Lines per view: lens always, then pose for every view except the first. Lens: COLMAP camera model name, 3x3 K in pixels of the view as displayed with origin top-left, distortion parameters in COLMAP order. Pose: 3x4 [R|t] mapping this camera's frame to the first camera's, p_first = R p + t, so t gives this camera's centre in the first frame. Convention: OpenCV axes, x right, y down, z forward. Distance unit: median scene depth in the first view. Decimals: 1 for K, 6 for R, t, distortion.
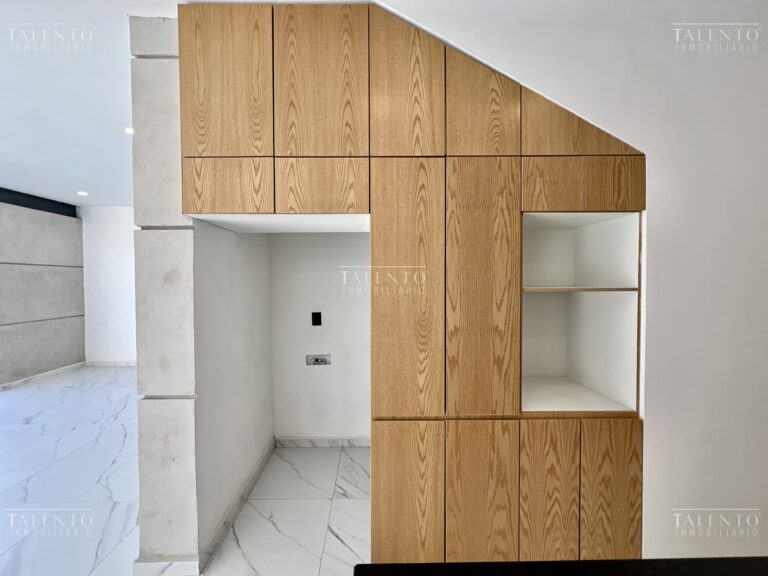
lens RADIAL K [[320.3, 0, 382.9], [0, 320.3, 296.2], [0, 0, 1]] dist [-0.000485, 0.000141]
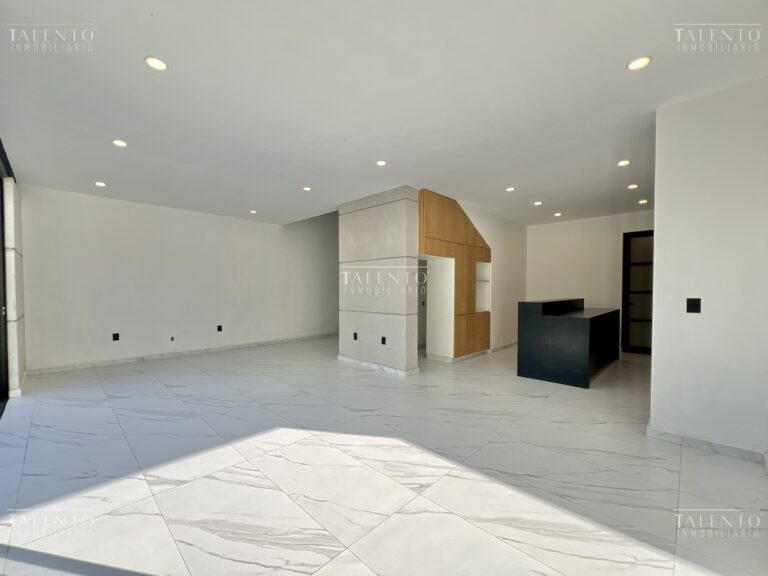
lens RADIAL K [[320.3, 0, 382.9], [0, 320.3, 296.2], [0, 0, 1]] dist [-0.000485, 0.000141]
pose [[0.700711, -0.012362, 0.713338, -3.214295], [0.009447, 0.999923, 0.008048, 0.133204], [-0.713383, 0.001100, 0.700774, -0.953806]]
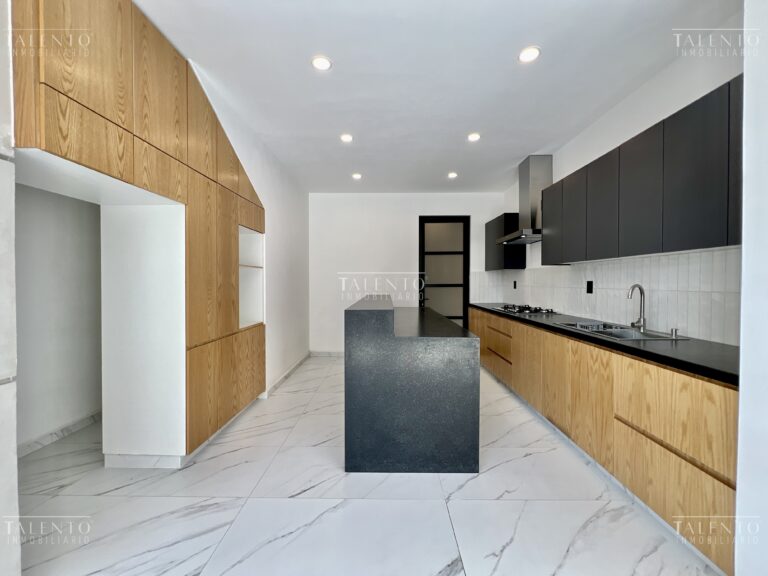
lens RADIAL K [[309.6, 0, 383.6], [0, 309.6, 287.1], [0, 0, 1]] dist [0.000635, 0.000189]
pose [[0.017342, -0.013028, 0.999765, -1.427477], [0.017951, 0.999758, 0.012716, 0.108200], [-0.999688, 0.017726, 0.017572, 0.101672]]
